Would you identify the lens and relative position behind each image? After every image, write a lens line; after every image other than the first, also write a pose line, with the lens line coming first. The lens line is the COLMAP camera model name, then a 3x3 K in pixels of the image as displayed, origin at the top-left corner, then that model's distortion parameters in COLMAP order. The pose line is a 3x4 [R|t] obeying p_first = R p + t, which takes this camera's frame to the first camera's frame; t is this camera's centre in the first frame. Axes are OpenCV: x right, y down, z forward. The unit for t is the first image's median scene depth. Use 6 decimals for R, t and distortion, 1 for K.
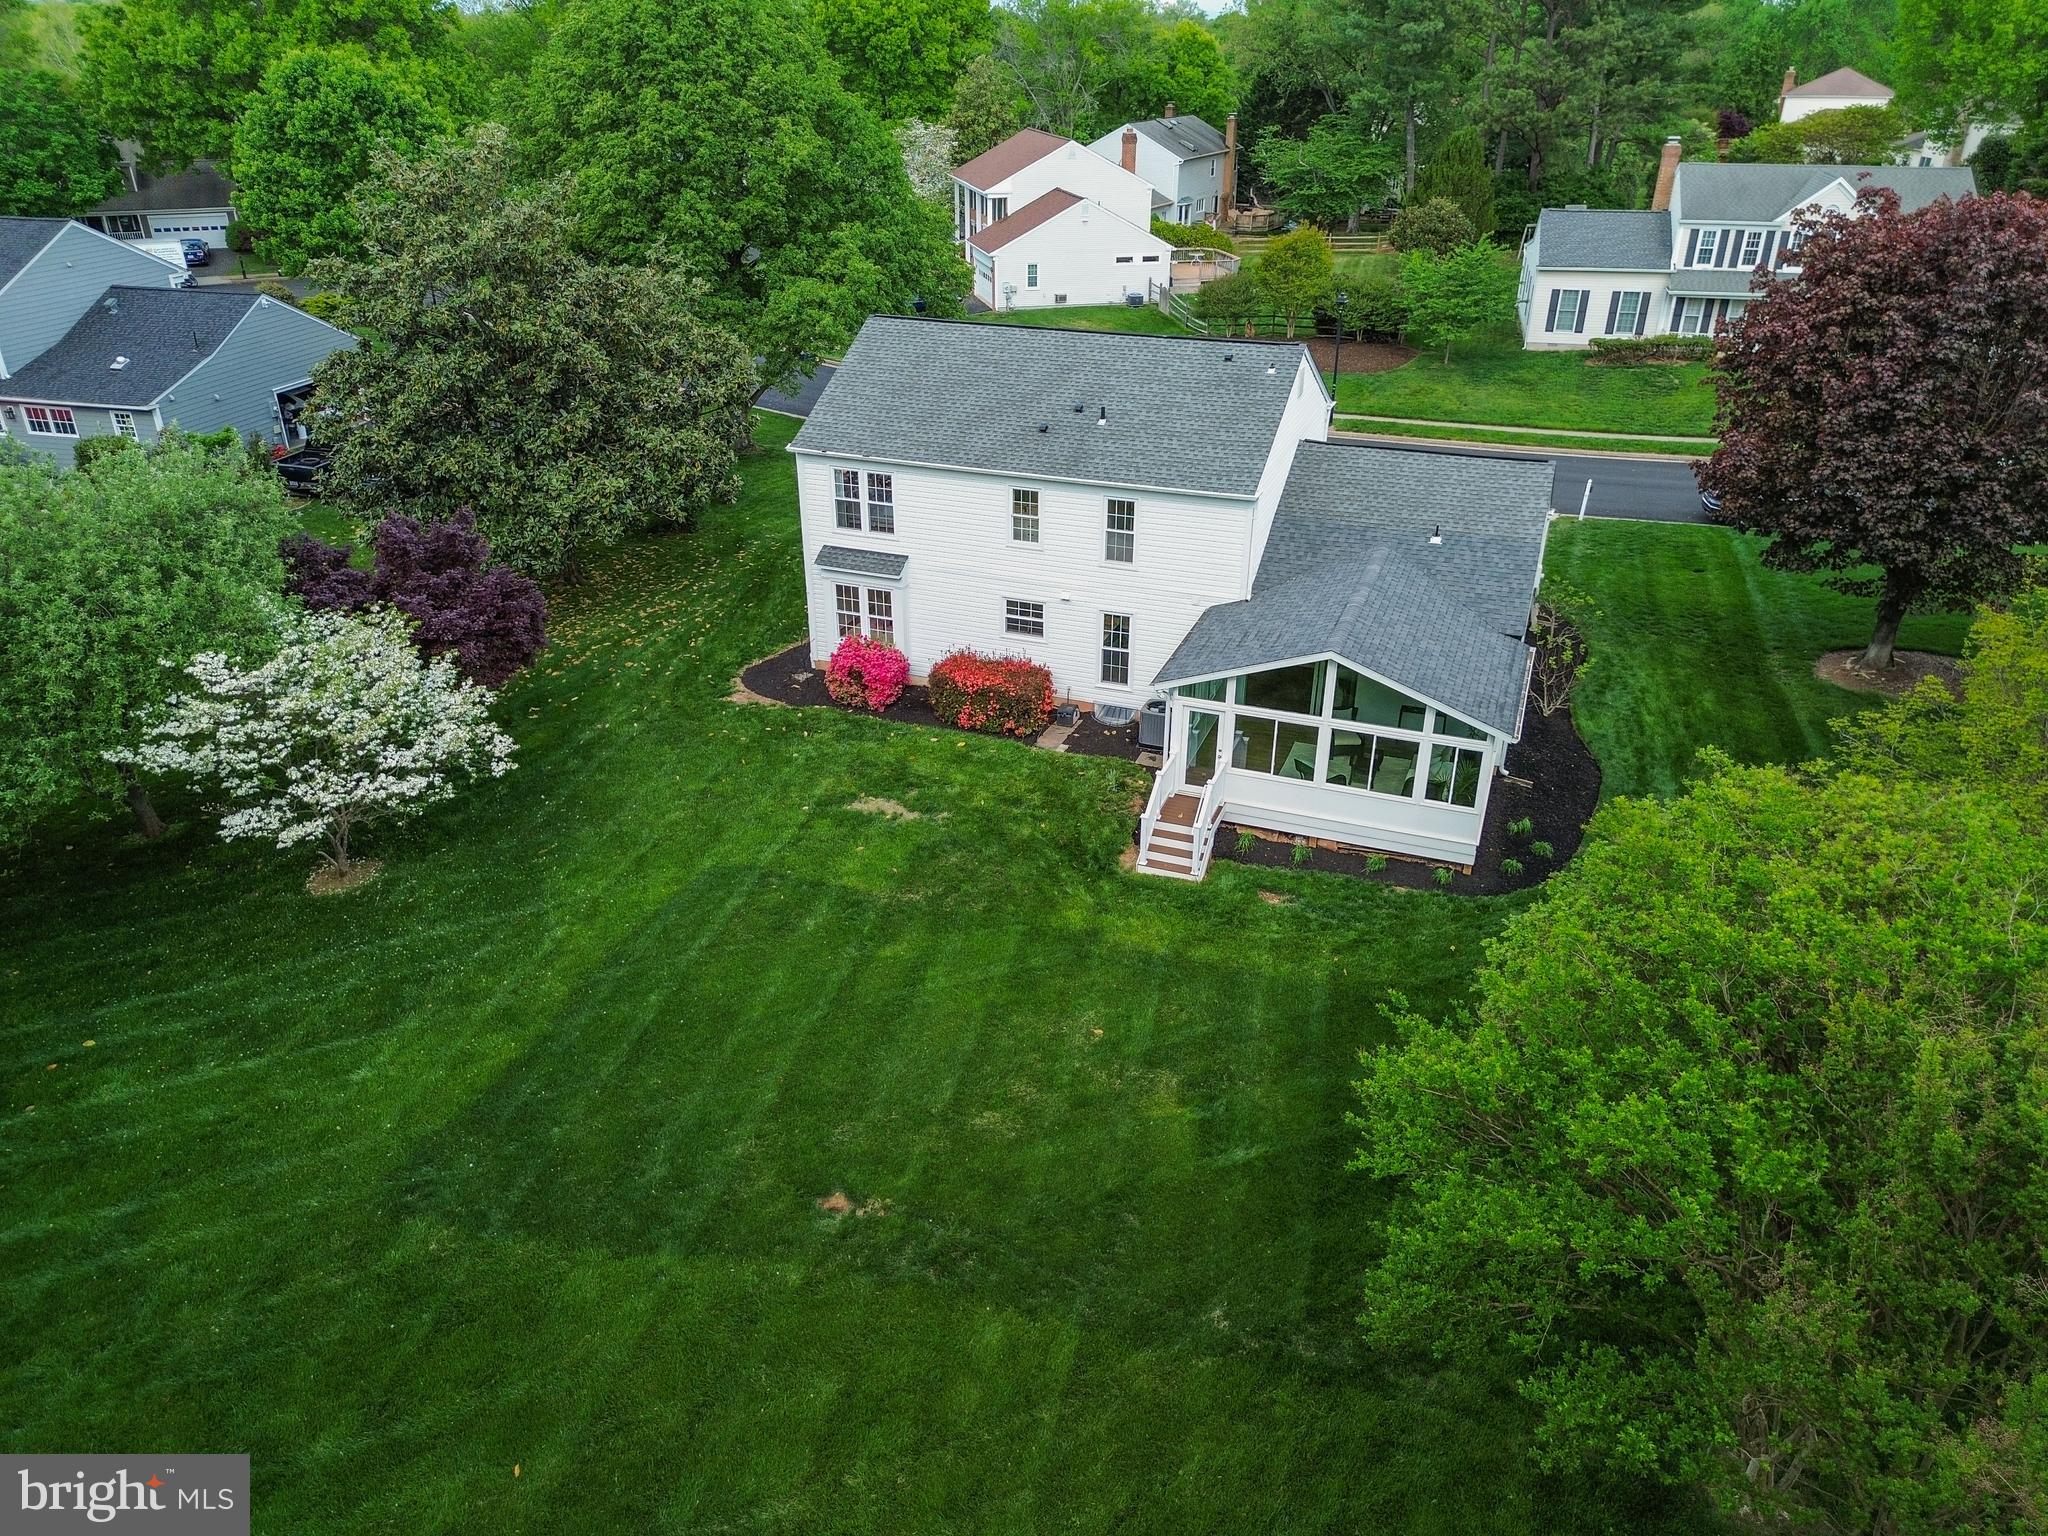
lens RADIAL K [[1441.8, 0, 1019.9], [0, 1441.8, 768.2], [0, 0, 1]] dist [0.079406, -0.080102]
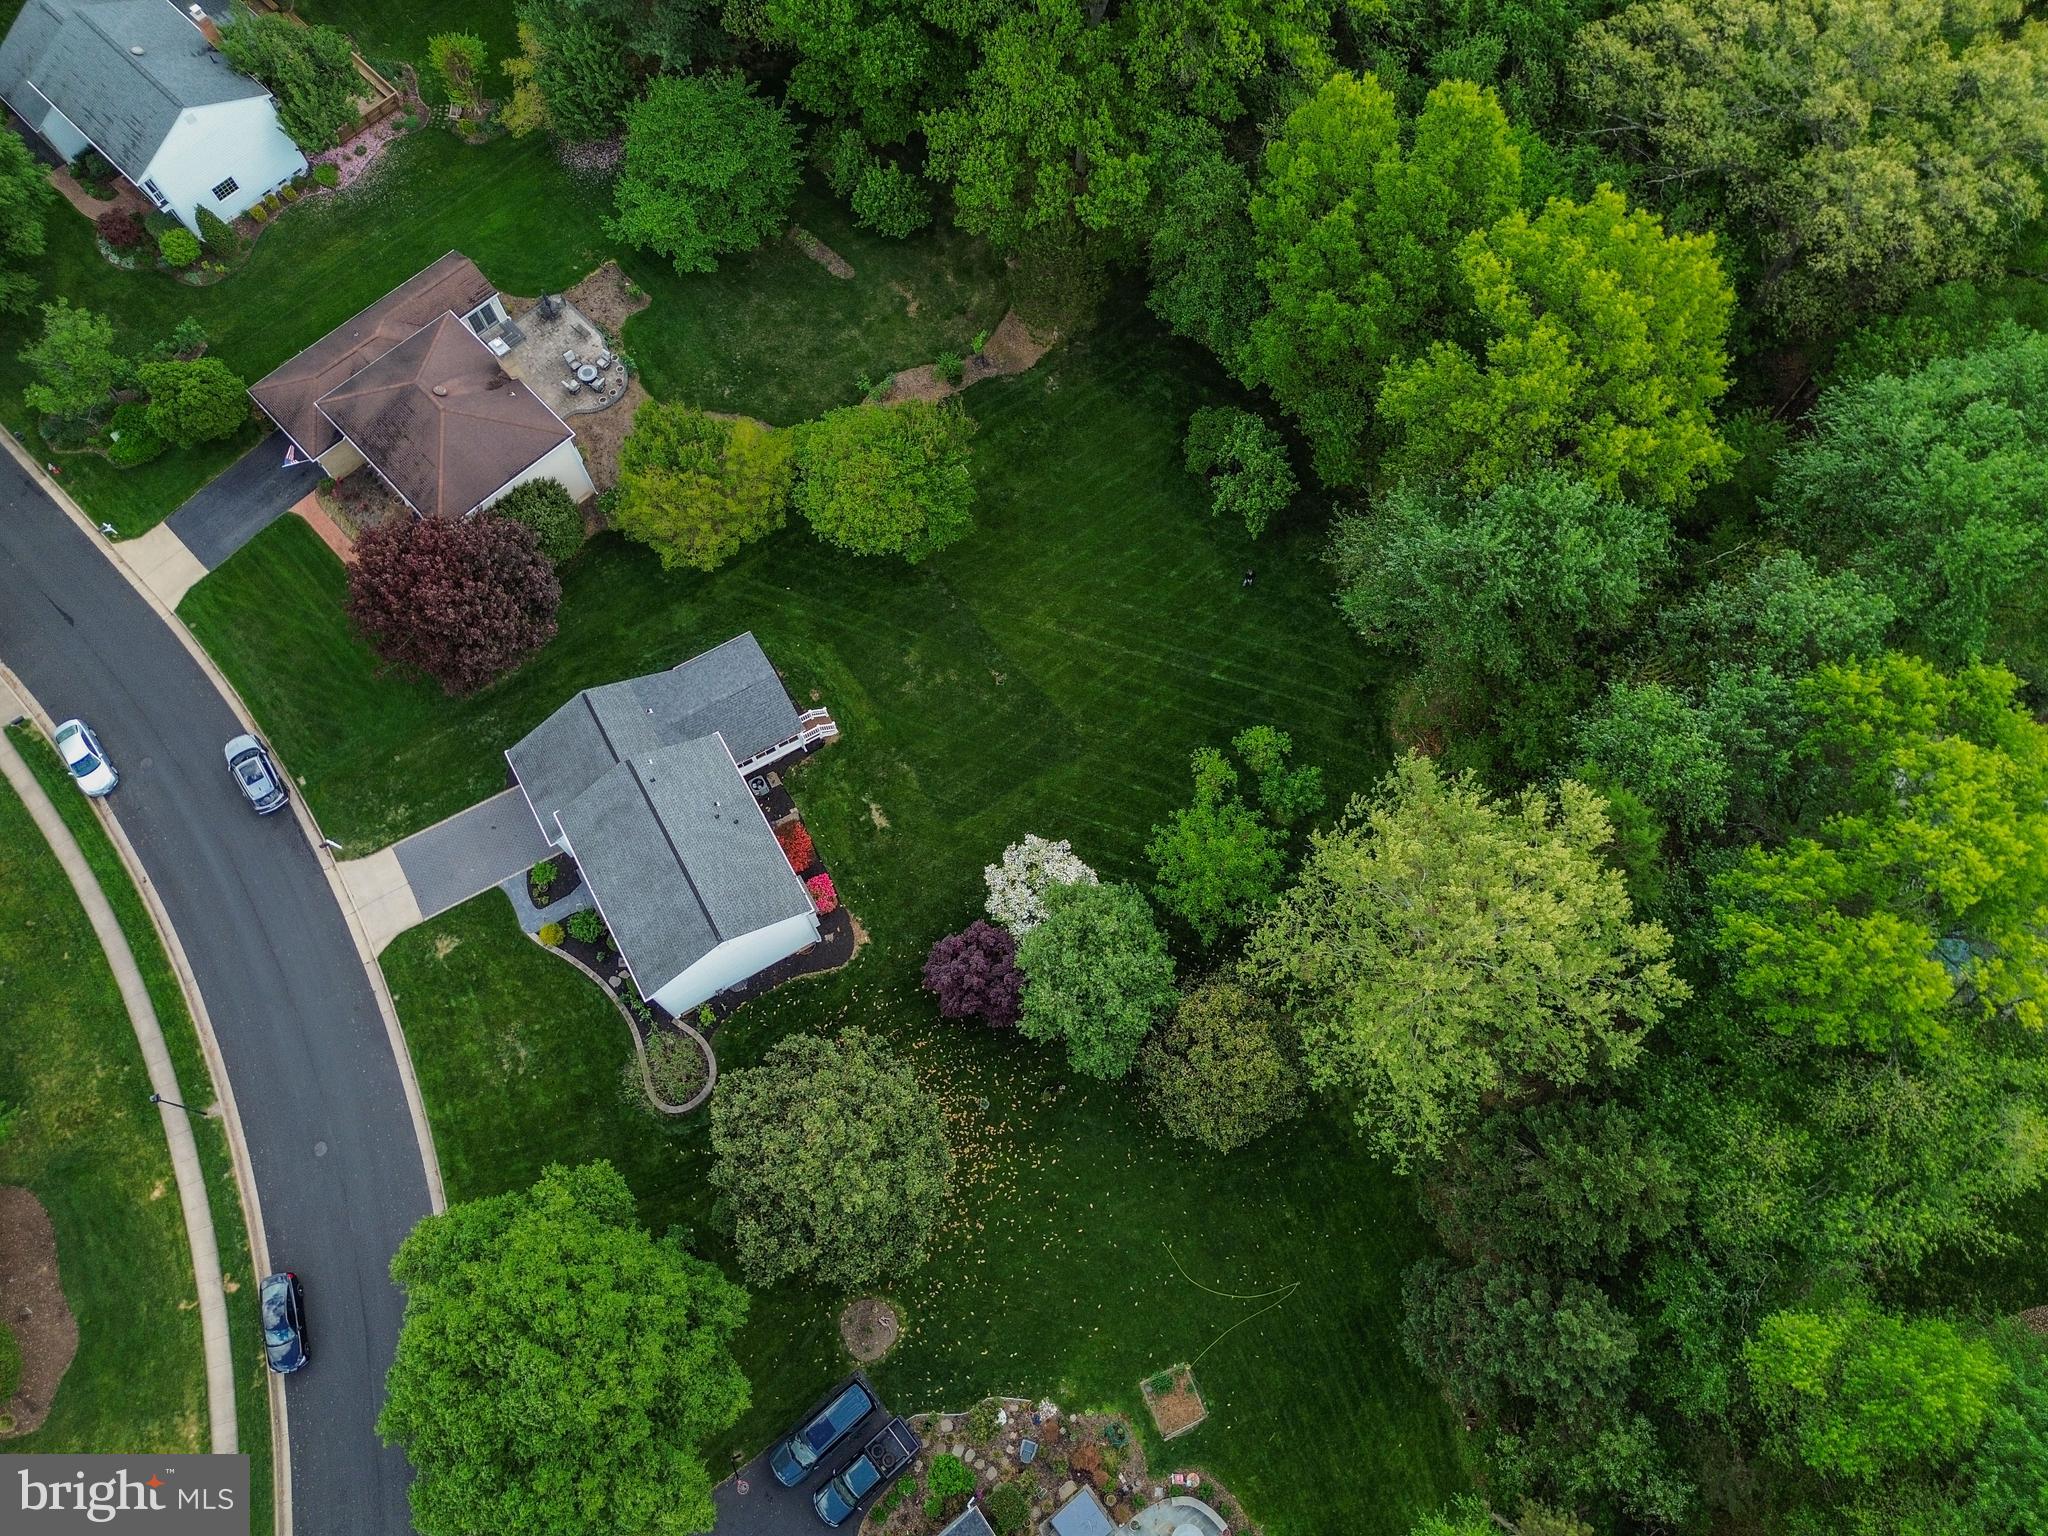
lens RADIAL K [[1442.5, 0, 1019.3], [0, 1442.5, 771.7], [0, 0, 1]] dist [0.075530, -0.065473]
pose [[-0.772139, -0.593988, 0.225789, -0.772369], [0.289239, -0.012142, 0.957180, -2.221370], [-0.565812, 0.804382, 0.181180, 0.280459]]
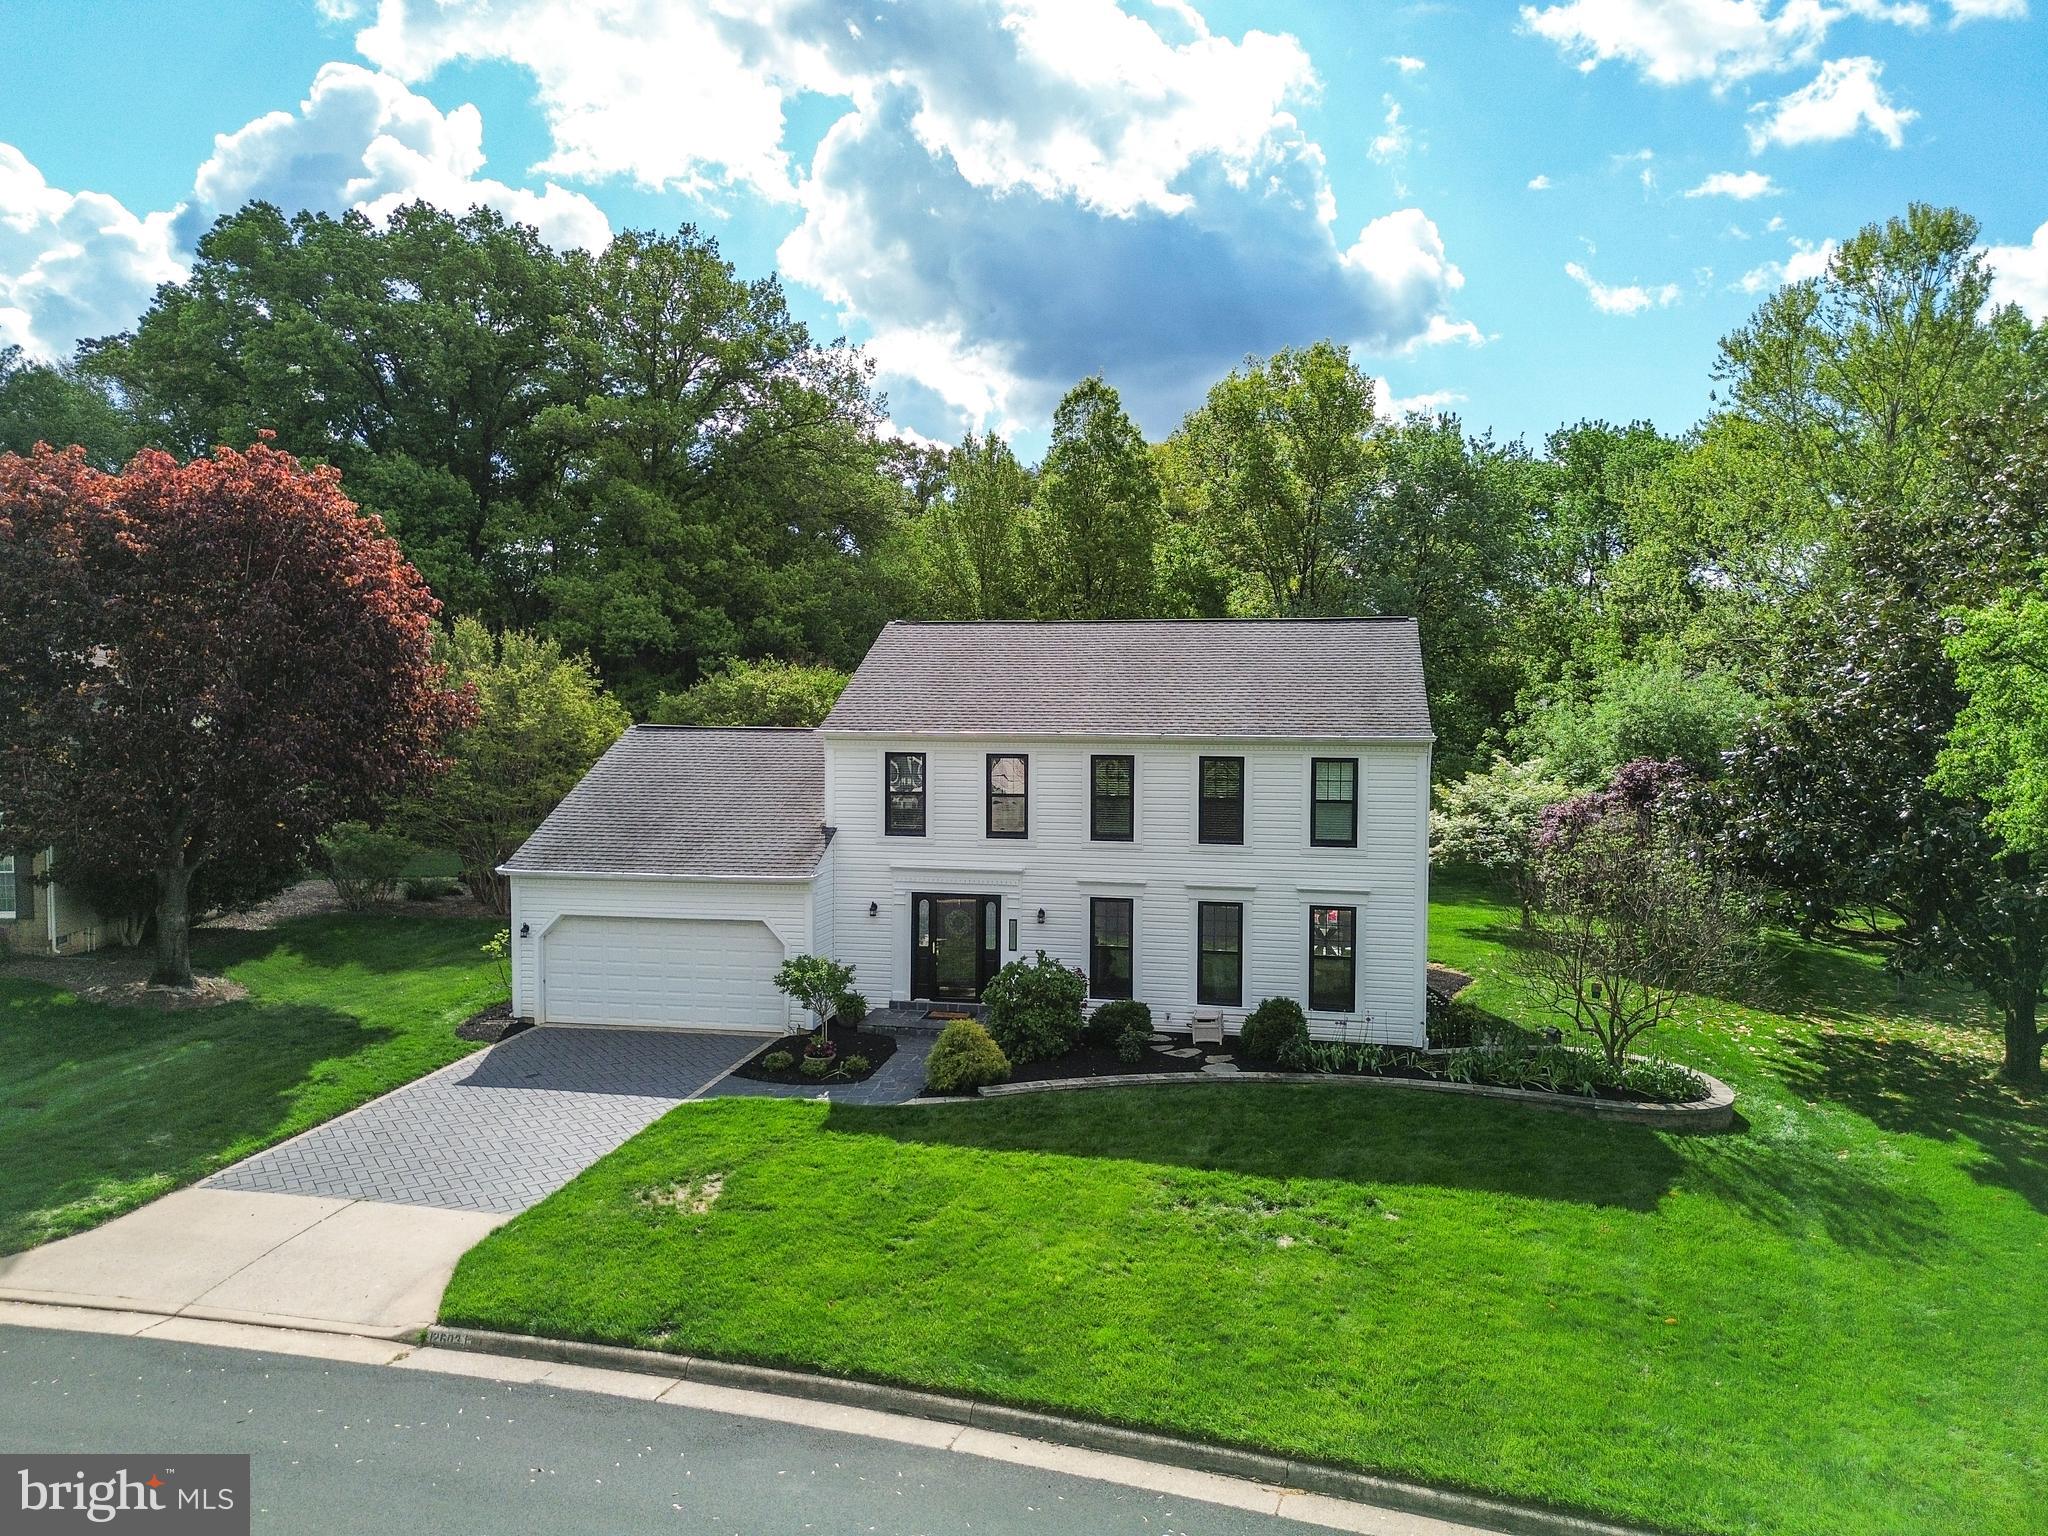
lens RADIAL K [[1437.2, 0, 1018.2], [0, 1437.2, 767.1], [0, 0, 1]] dist [0.077477, -0.061244]
pose [[-0.986612, 0.003084, -0.163054, 0.267012], [-0.078694, 0.866717, 0.492554, -0.678576], [0.142841, 0.498791, -0.854871, 1.862950]]
